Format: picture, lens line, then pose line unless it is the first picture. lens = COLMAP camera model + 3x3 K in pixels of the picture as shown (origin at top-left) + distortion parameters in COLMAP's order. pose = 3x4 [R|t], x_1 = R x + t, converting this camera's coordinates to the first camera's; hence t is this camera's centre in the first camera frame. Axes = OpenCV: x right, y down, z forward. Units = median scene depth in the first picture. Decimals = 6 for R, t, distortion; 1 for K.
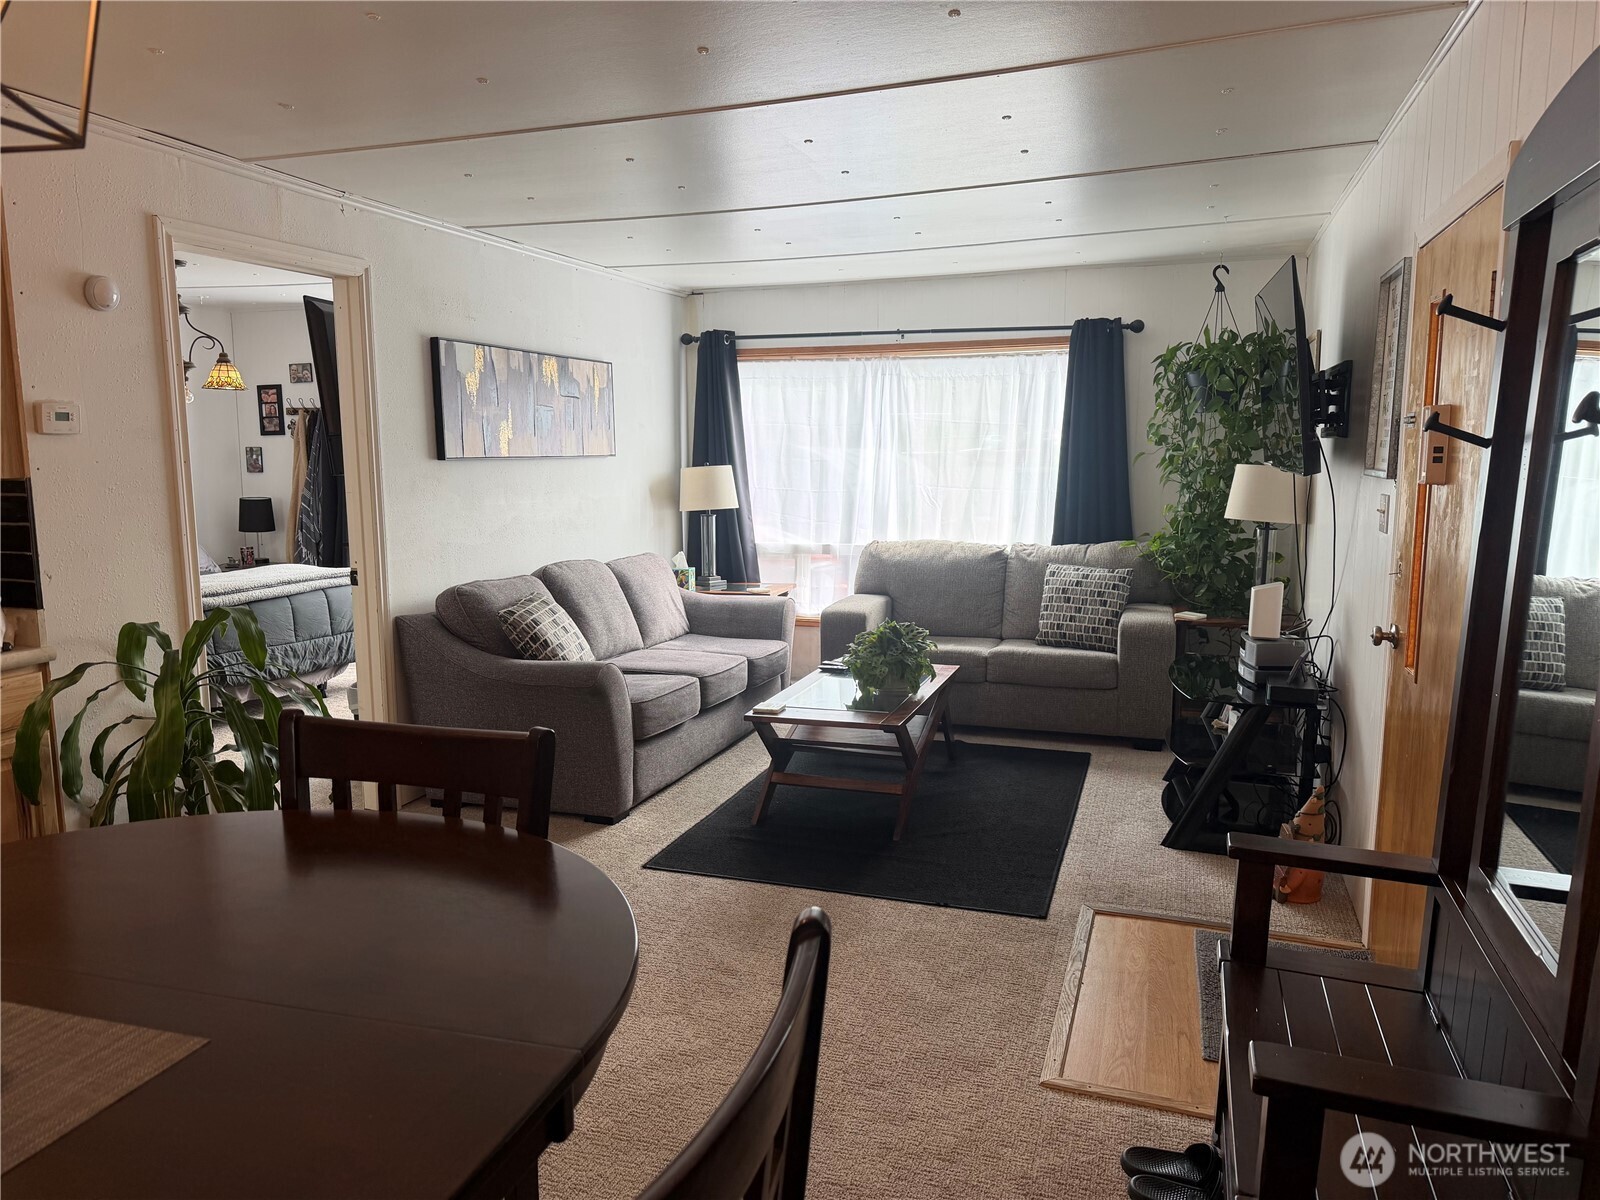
lens RADIAL K [[1138.2, 0, 793.0], [0, 1138.2, 608.6], [0, 0, 1]] dist [0.066854, -0.094869]
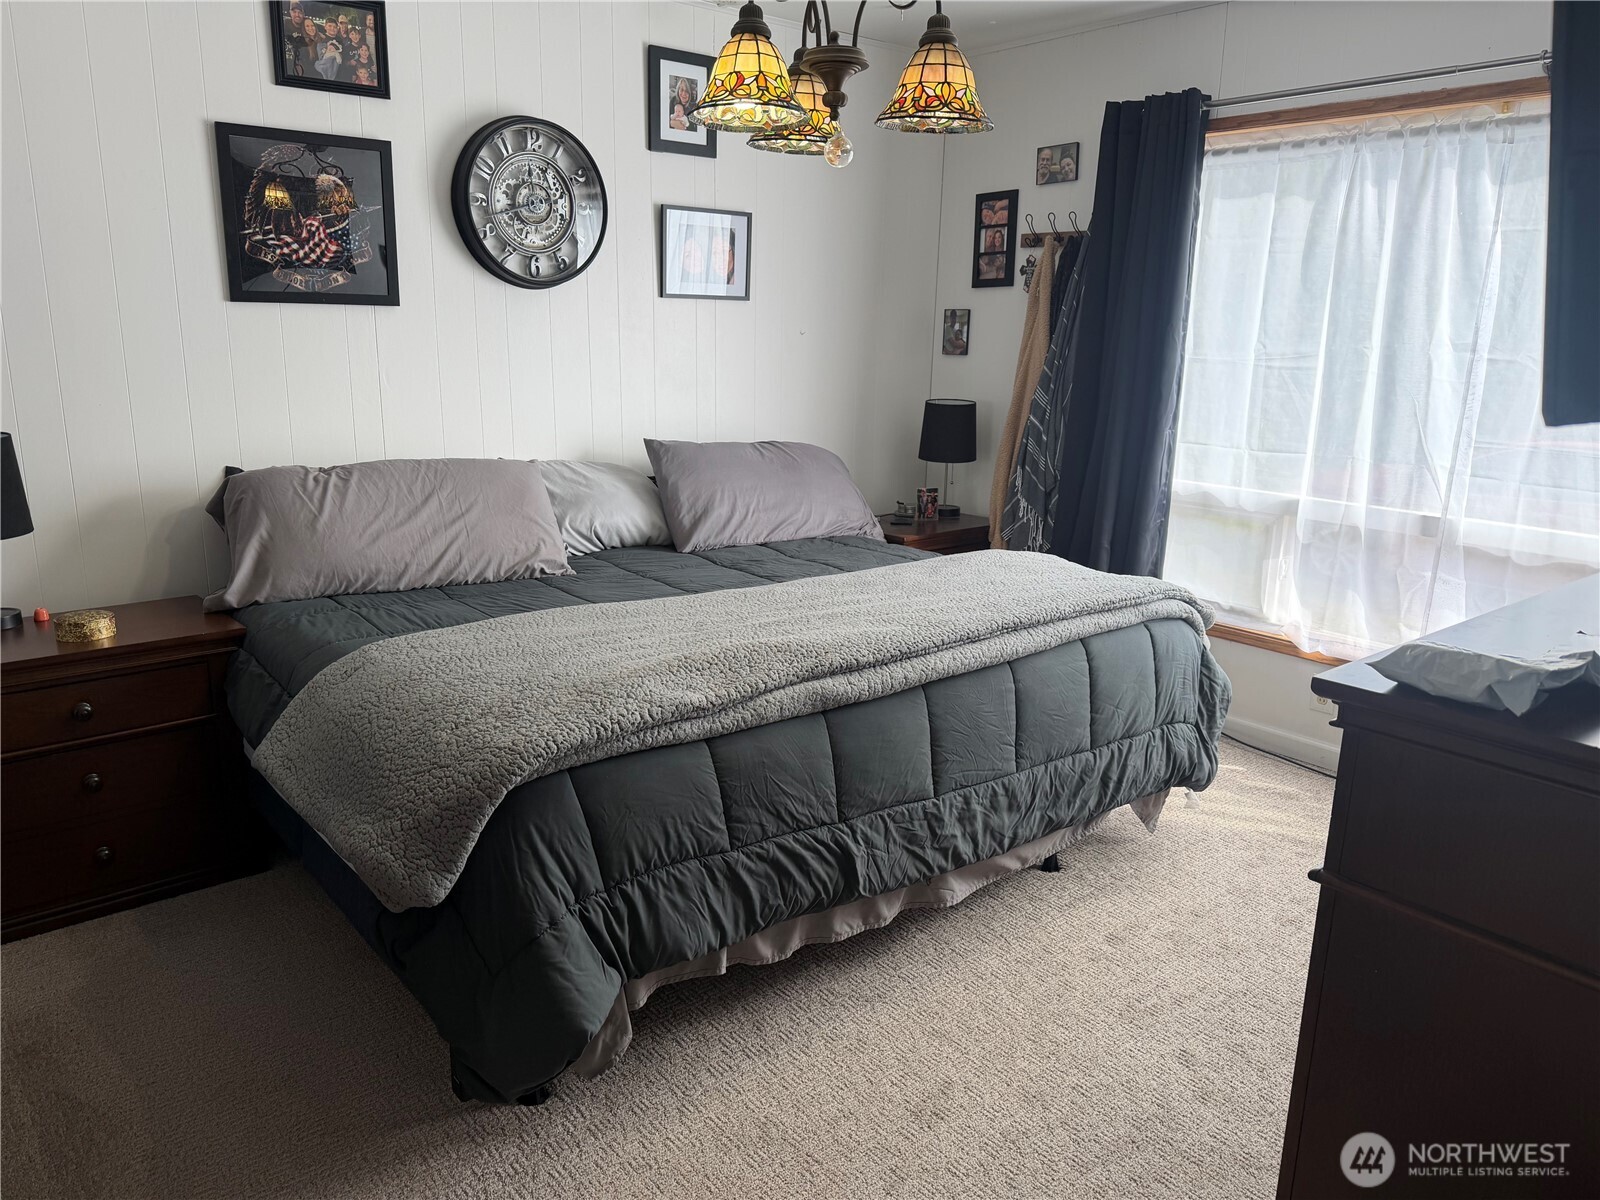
lens RADIAL K [[1138.2, 0, 793.0], [0, 1138.2, 608.6], [0, 0, 1]] dist [0.066854, -0.094869]
pose [[0.850238, 0.141310, -0.507076, -0.236577], [-0.090205, 0.988158, 0.124126, -0.058683], [0.518612, -0.059796, 0.852916, 0.479117]]
